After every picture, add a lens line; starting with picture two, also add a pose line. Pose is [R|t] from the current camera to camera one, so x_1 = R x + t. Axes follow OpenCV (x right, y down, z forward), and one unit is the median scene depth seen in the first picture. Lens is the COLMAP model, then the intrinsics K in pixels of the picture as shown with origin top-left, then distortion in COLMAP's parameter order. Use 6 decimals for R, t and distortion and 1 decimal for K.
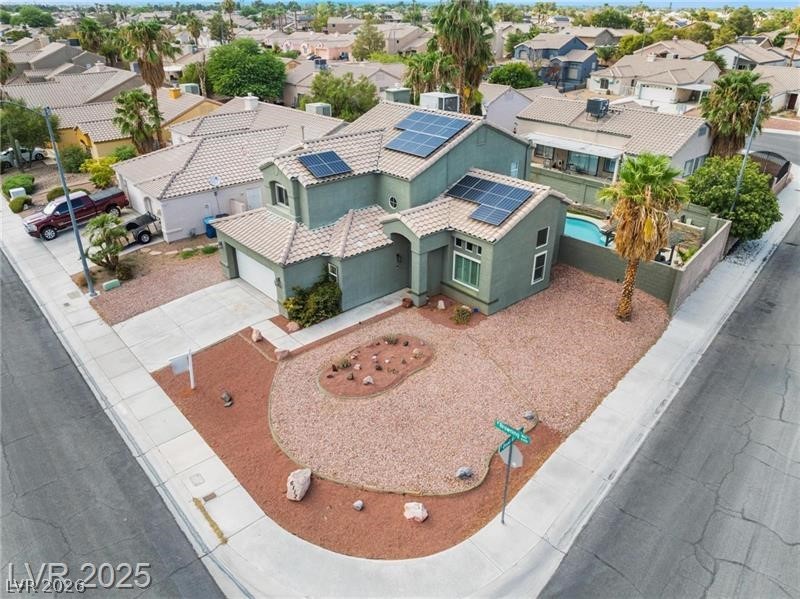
lens RADIAL K [[563.1, 0, 399.8], [0, 563.1, 312.6], [0, 0, 1]] dist [-0.025687, 0.000299]
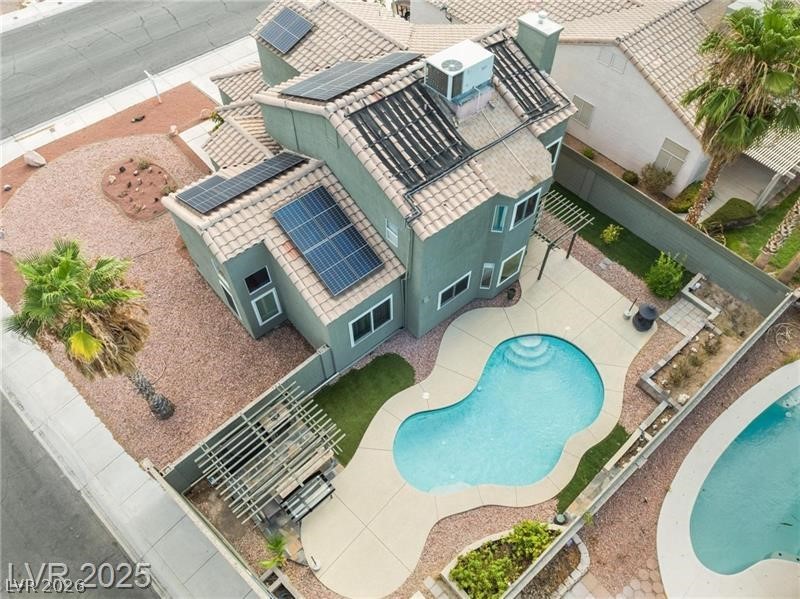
lens RADIAL K [[563.1, 0, 399.8], [0, 563.1, 312.6], [0, 0, 1]] dist [-0.025687, 0.000299]
pose [[-0.021784, 0.819475, -0.572701, 0.732742], [-0.471497, 0.496711, 0.728676, -0.776029], [0.881599, 0.285900, 0.375560, 0.977030]]
